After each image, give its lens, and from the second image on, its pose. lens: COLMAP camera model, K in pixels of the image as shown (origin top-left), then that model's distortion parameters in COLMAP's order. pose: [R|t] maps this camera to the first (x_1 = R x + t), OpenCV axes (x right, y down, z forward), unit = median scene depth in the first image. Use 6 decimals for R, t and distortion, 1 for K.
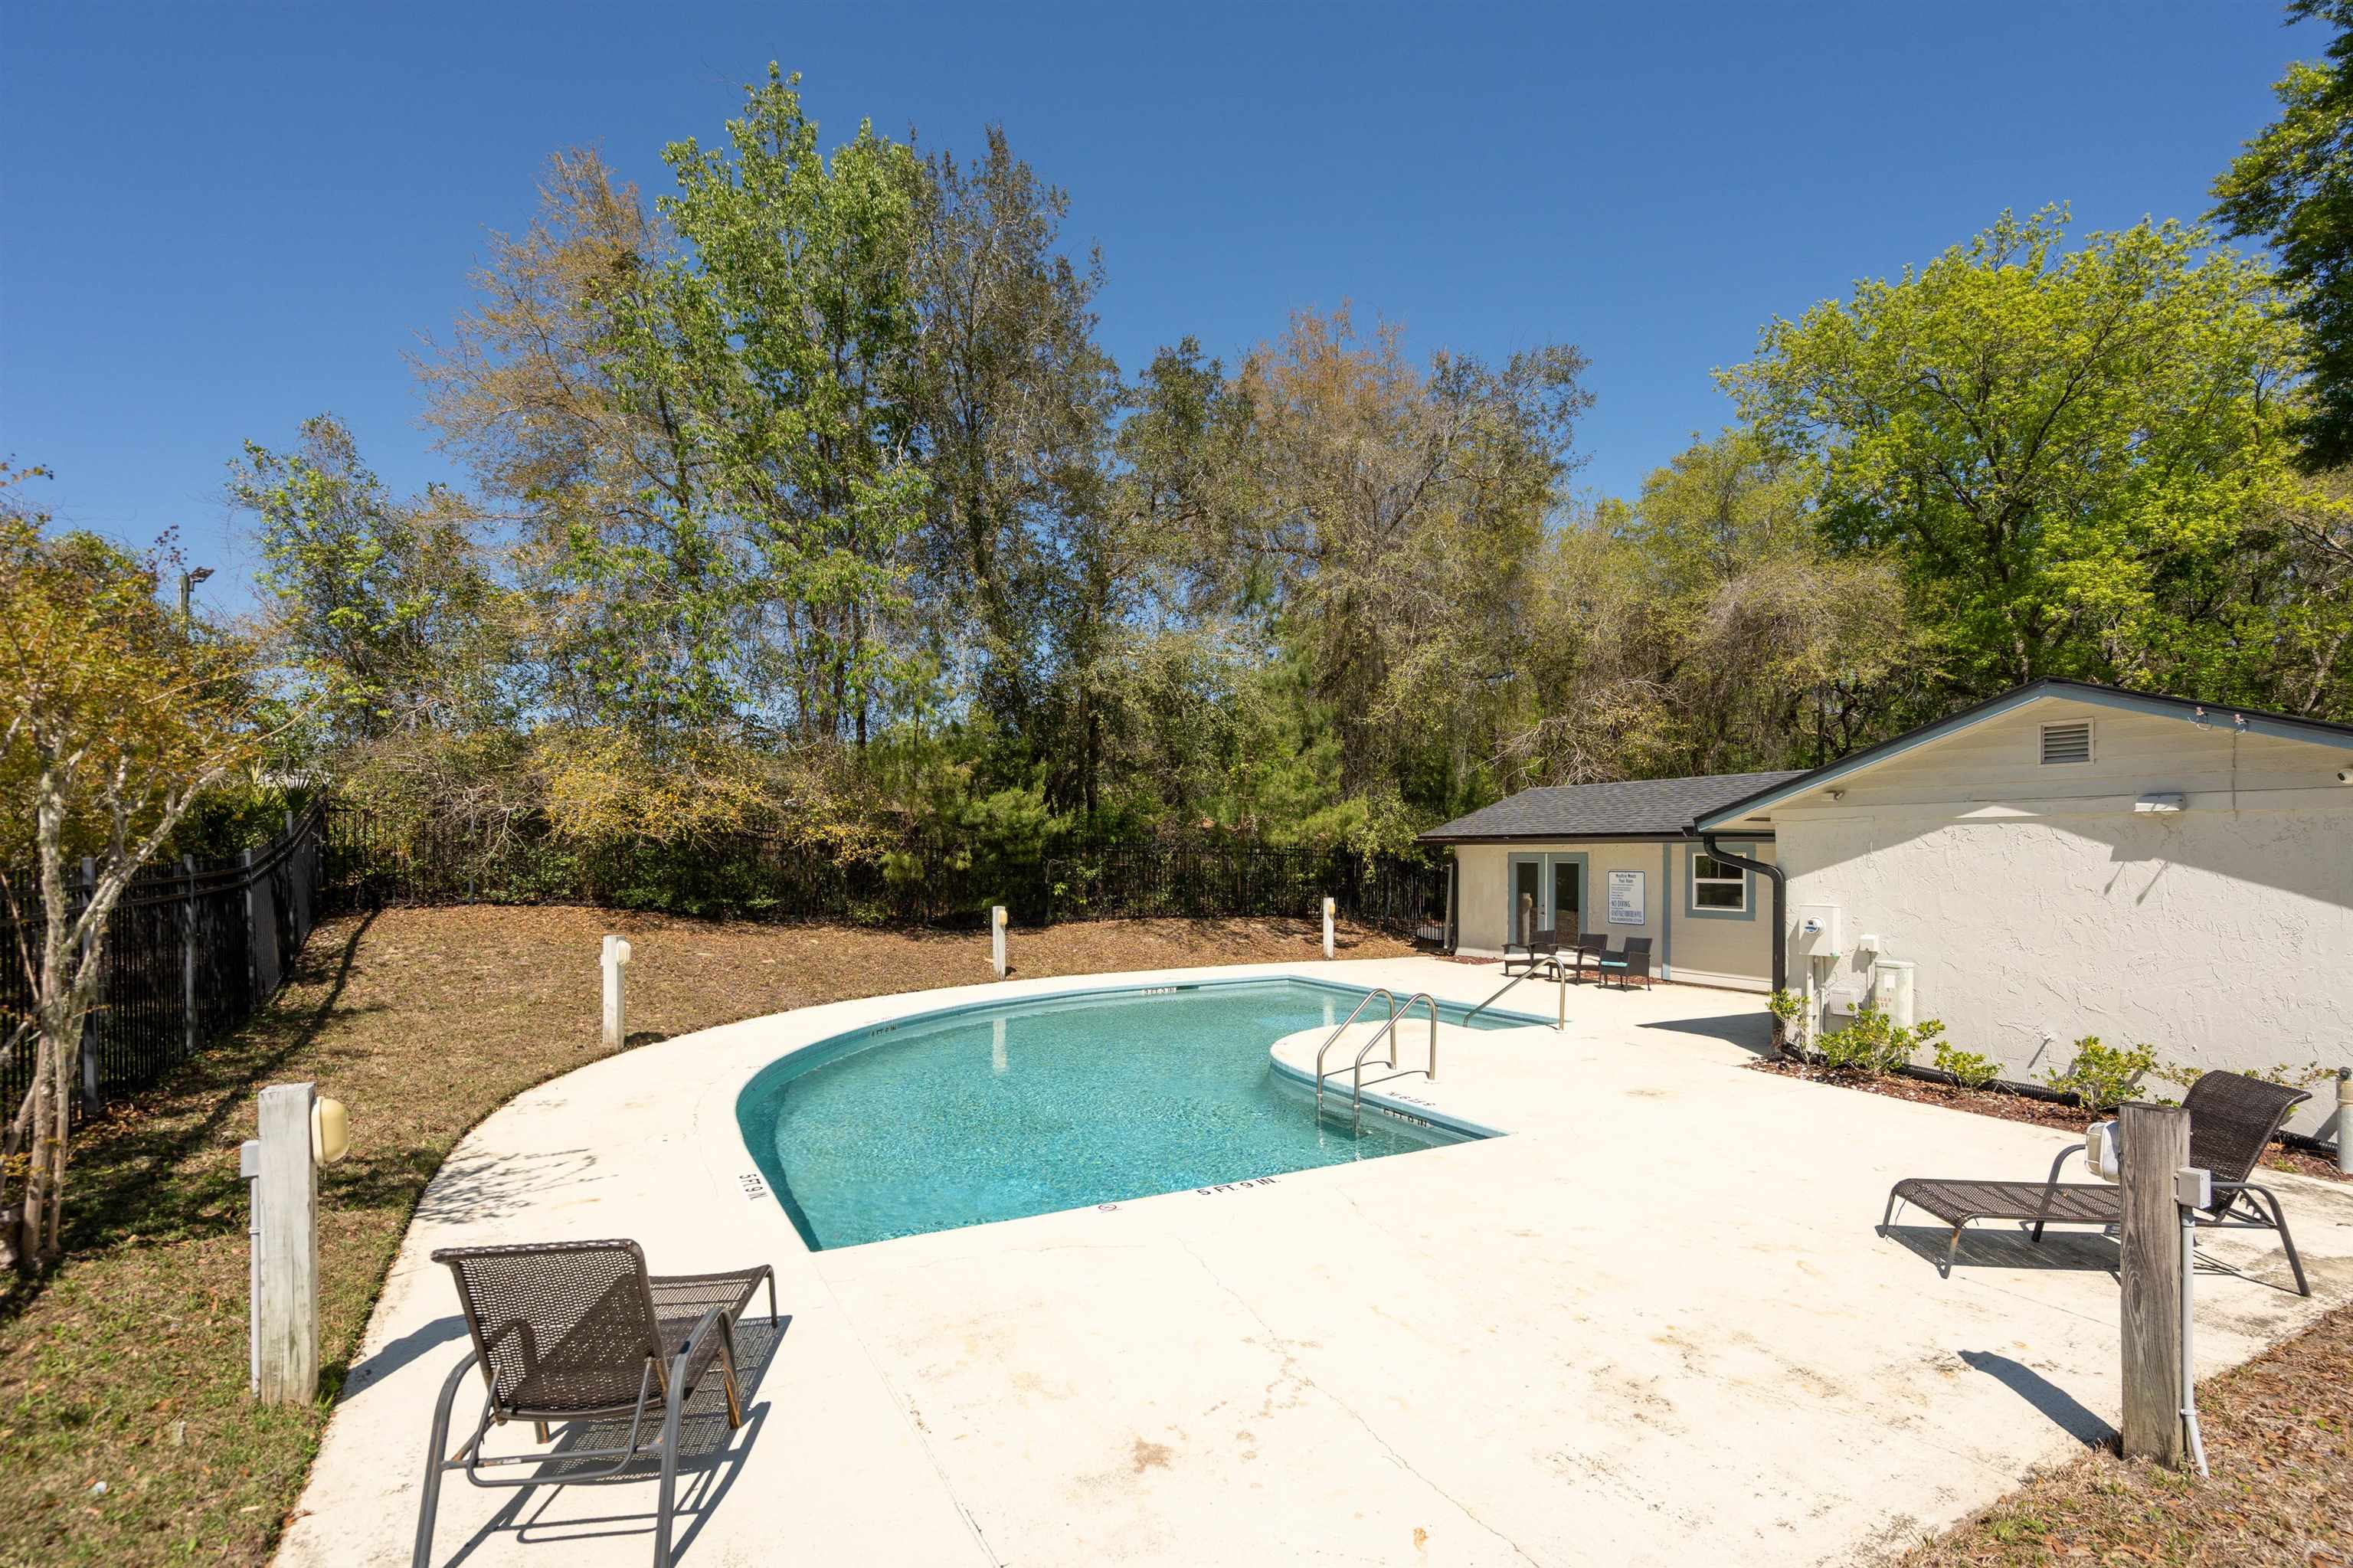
lens RADIAL K [[1085.9, 0, 1177.3], [0, 1085.9, 852.4], [0, 0, 1]] dist [-0.000657, 0.000037]
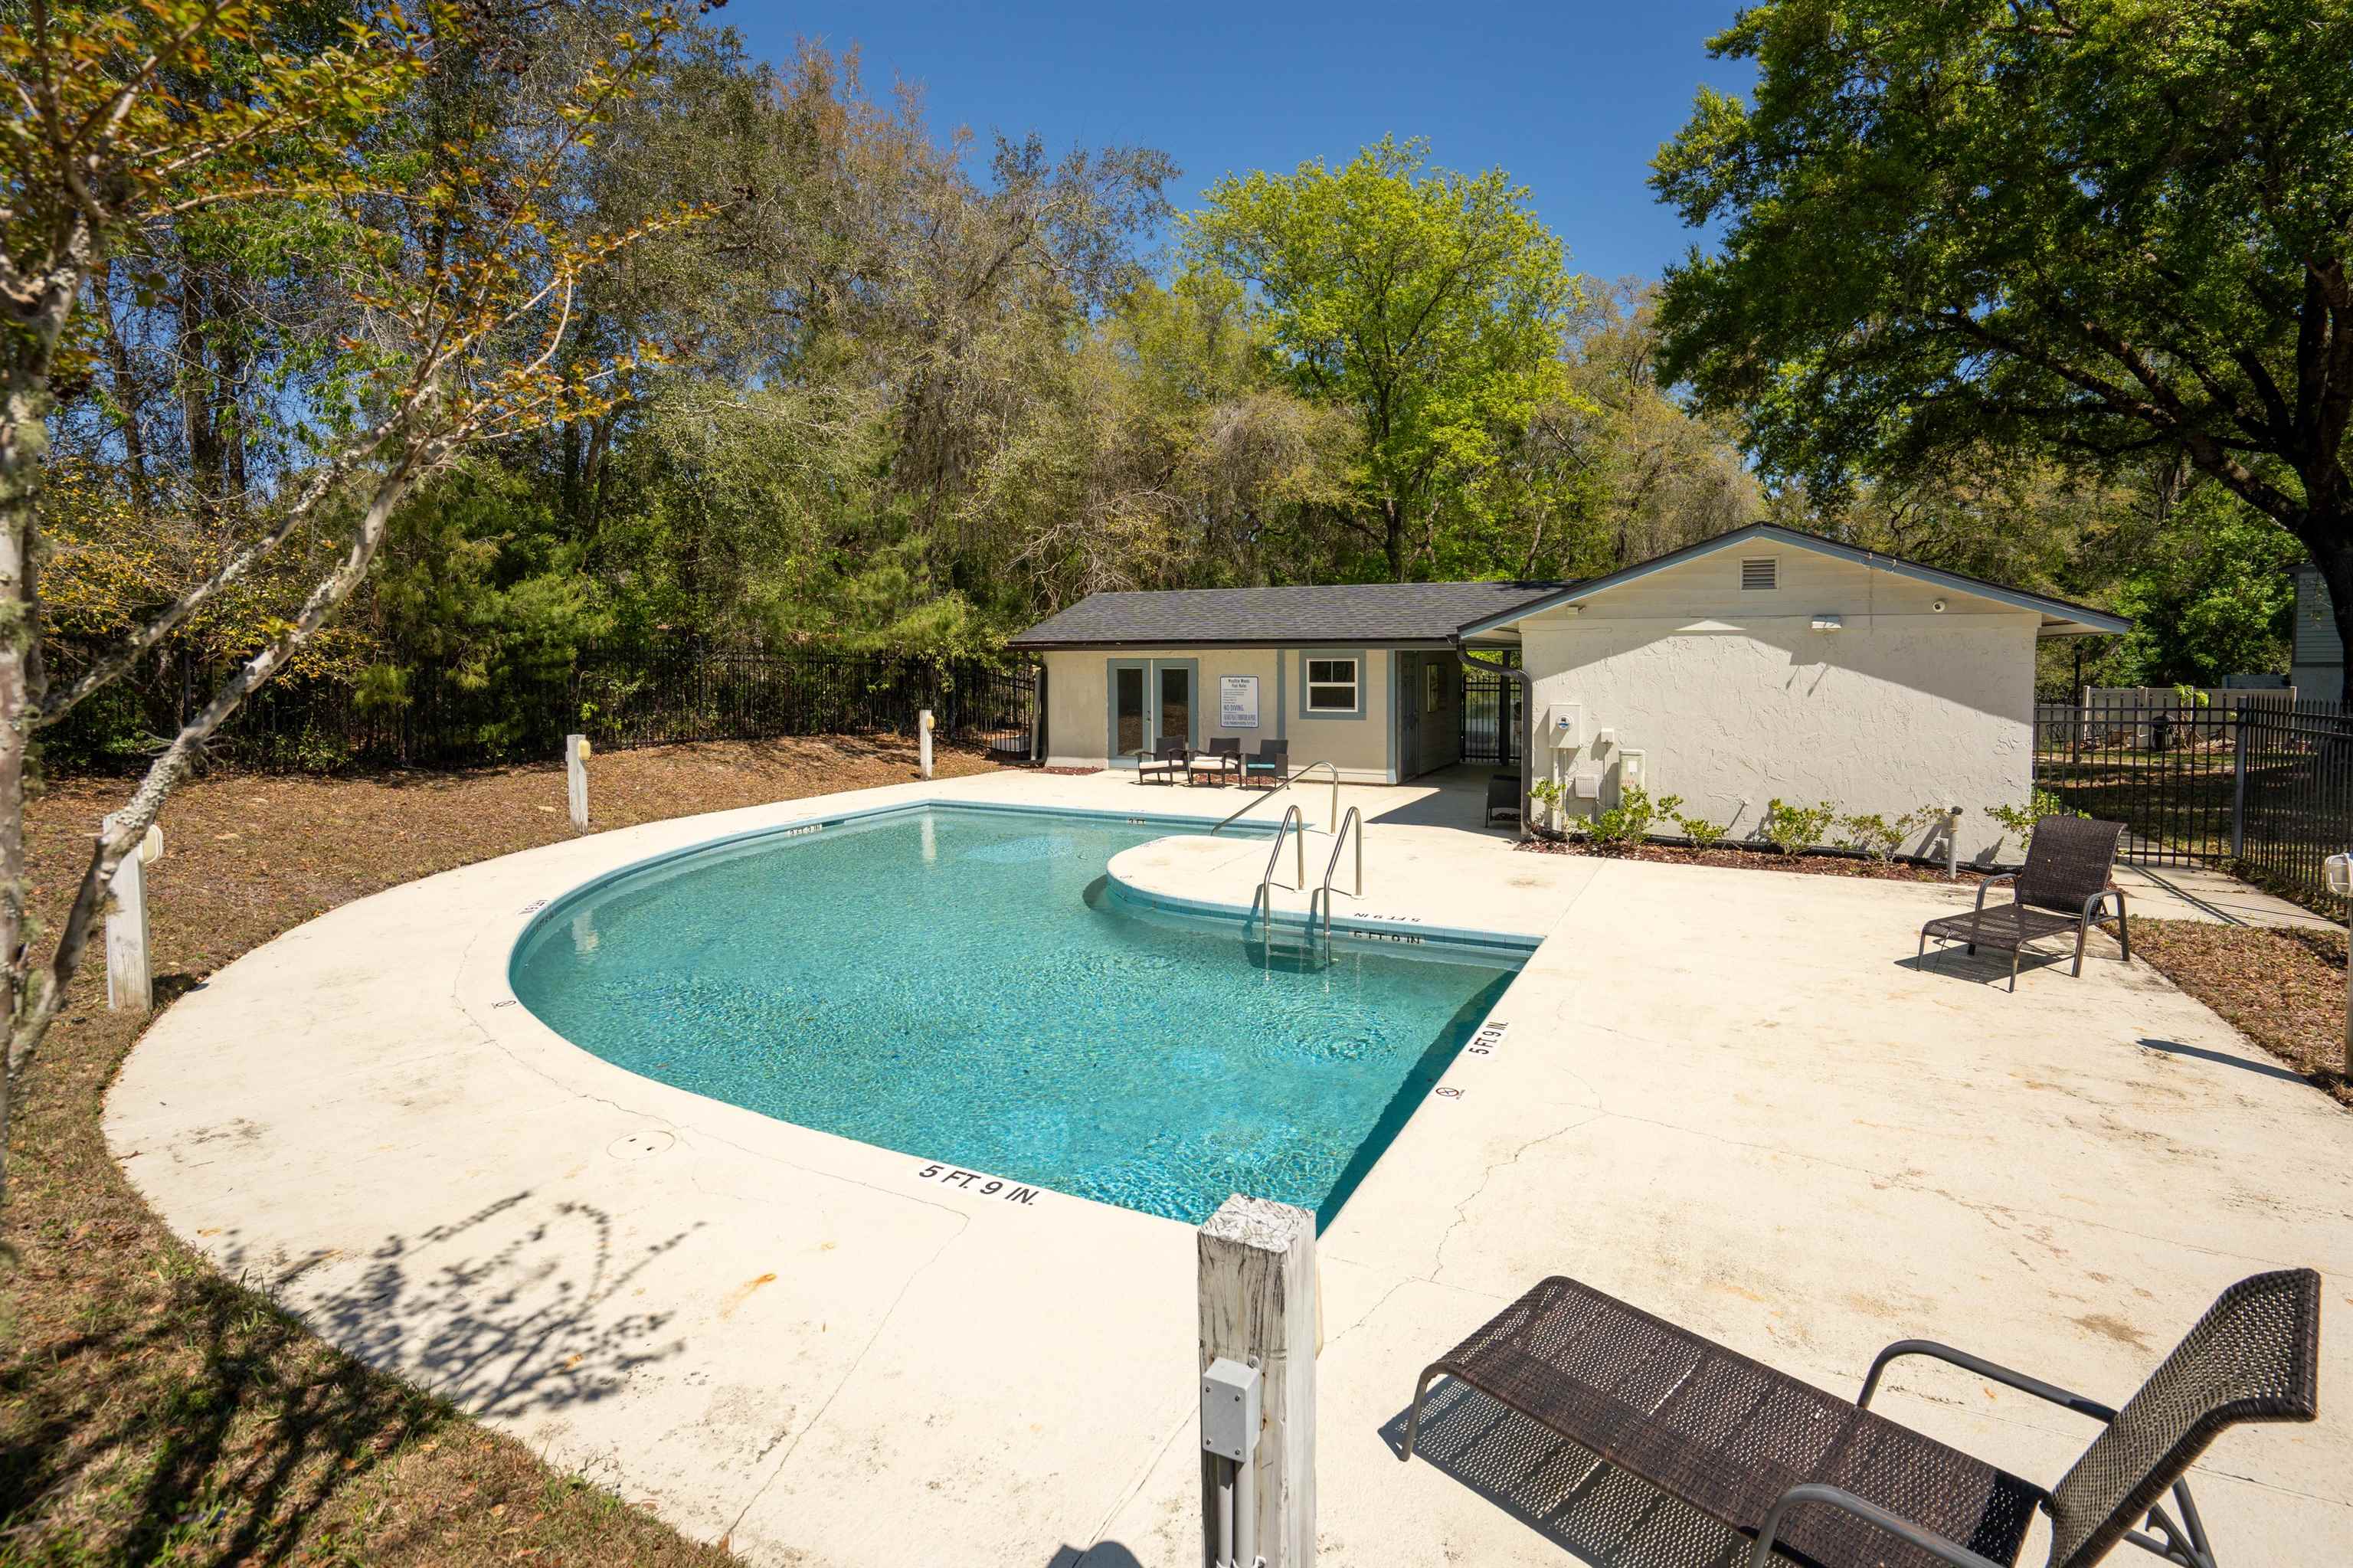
lens RADIAL K [[1121.8, 0, 1180.0], [0, 1121.8, 666.3], [0, 0, 1]] dist [-0.027464, 0.000602]
pose [[0.827977, -0.007992, 0.560706, -0.254365], [0.003637, 0.999954, 0.008881, -0.002420], [-0.560751, -0.005314, 0.827968, 0.147124]]
